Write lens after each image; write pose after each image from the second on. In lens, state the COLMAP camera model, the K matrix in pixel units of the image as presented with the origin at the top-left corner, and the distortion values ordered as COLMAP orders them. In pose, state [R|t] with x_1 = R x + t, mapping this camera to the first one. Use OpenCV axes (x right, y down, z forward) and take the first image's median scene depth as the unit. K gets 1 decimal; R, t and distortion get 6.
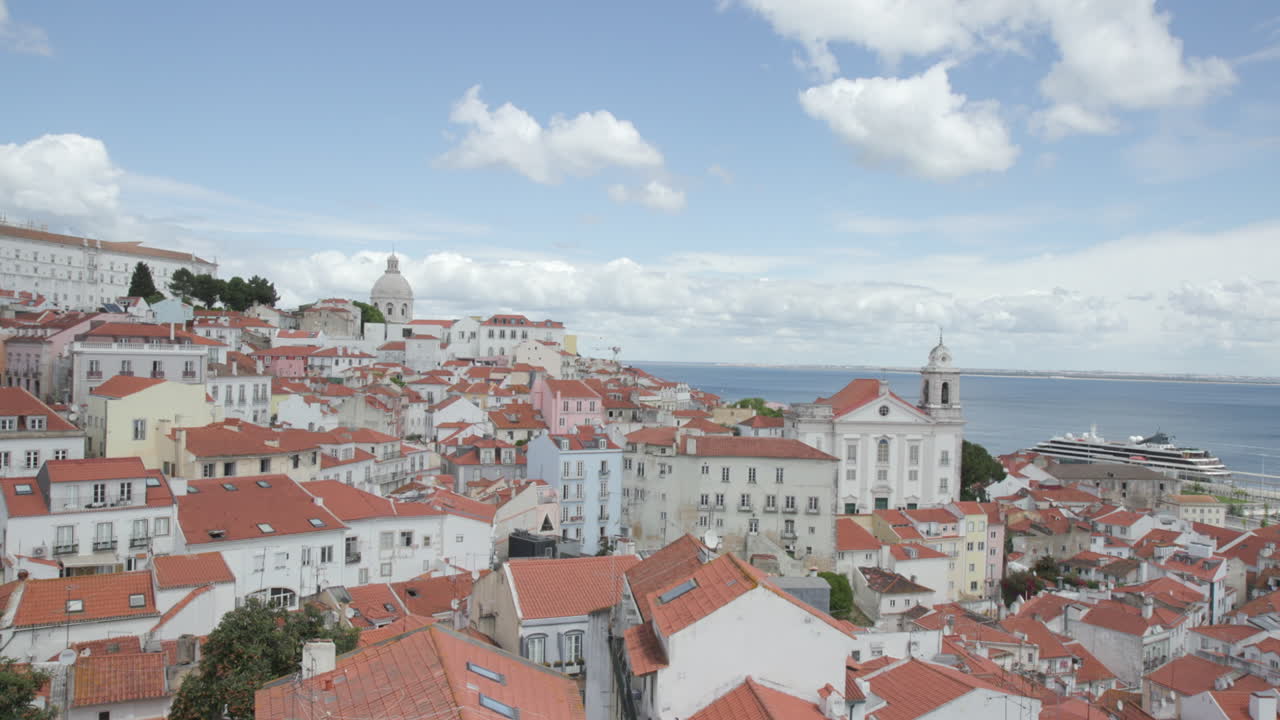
lens RADIAL K [[1031.5, 0, 640.0], [0, 1031.5, 360.0], [0, 0, 1]] dist [0.007445, -0.001126]
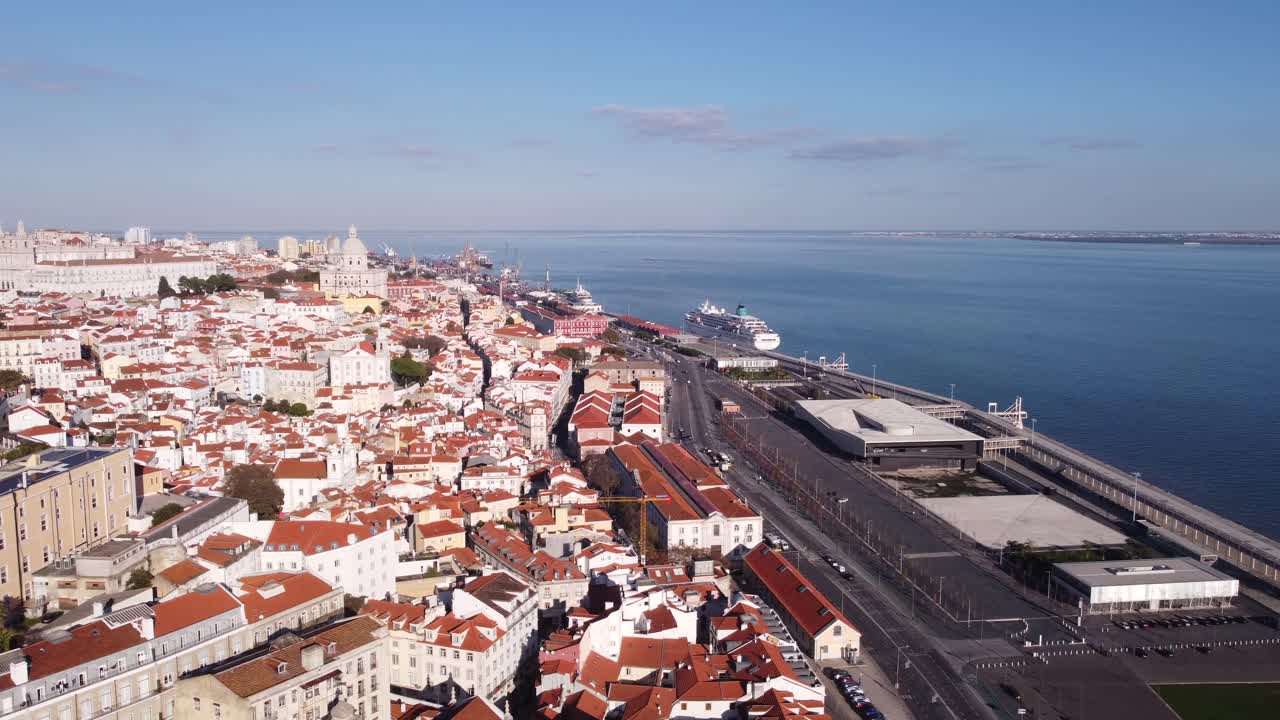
lens RADIAL K [[1031.5, 0, 640.0], [0, 1031.5, 360.0], [0, 0, 1]] dist [0.007445, -0.001126]
pose [[0.989638, -0.001913, -0.143571, 1.673643], [0.020188, 0.991832, 0.125941, -0.333058], [0.142158, -0.127535, 0.981594, -2.104375]]
